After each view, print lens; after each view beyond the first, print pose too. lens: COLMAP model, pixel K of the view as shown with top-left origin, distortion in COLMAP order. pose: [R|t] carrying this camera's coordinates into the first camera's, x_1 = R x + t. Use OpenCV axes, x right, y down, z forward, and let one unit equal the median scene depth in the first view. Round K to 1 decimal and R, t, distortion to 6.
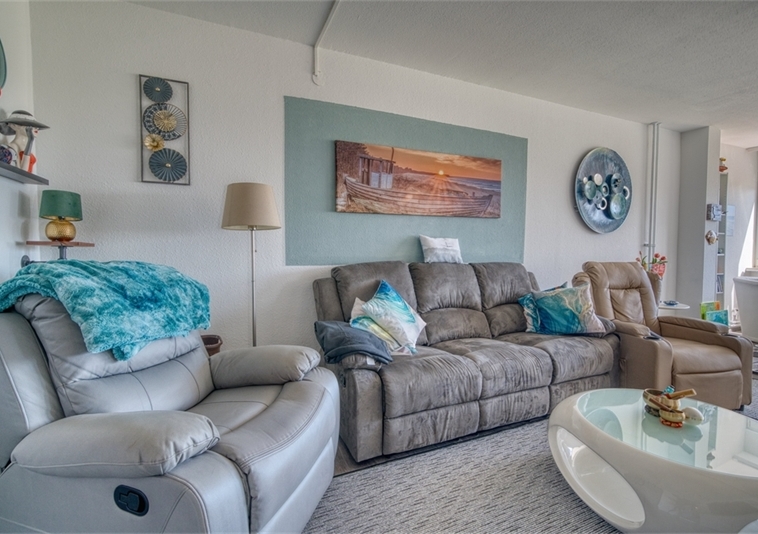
lens RADIAL K [[348.3, 0, 378.7], [0, 348.3, 266.1], [0, 0, 1]] dist [0.016918, 0.000080]
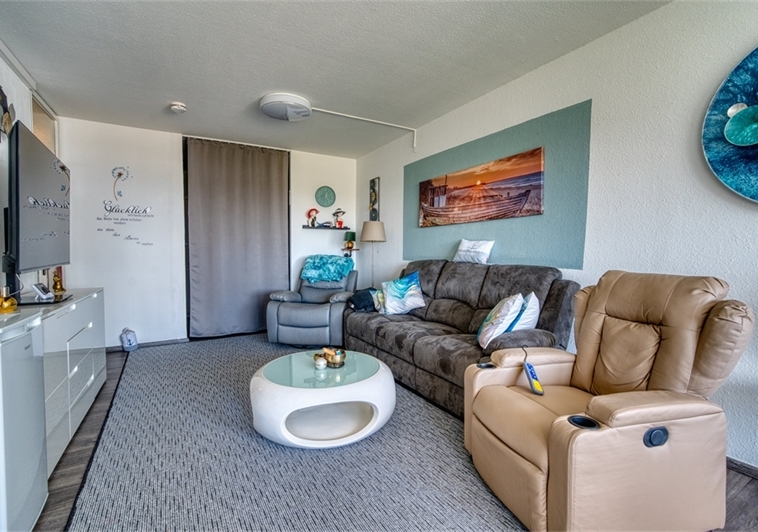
lens RADIAL K [[348.3, 0, 378.7], [0, 348.3, 264.0], [0, 0, 1]] dist [0.016918, 0.000080]
pose [[0.126445, 0.036769, -0.991292, 1.294444], [-0.042172, 0.998609, 0.031661, -0.028548], [0.991077, 0.037801, 0.127820, 0.558293]]
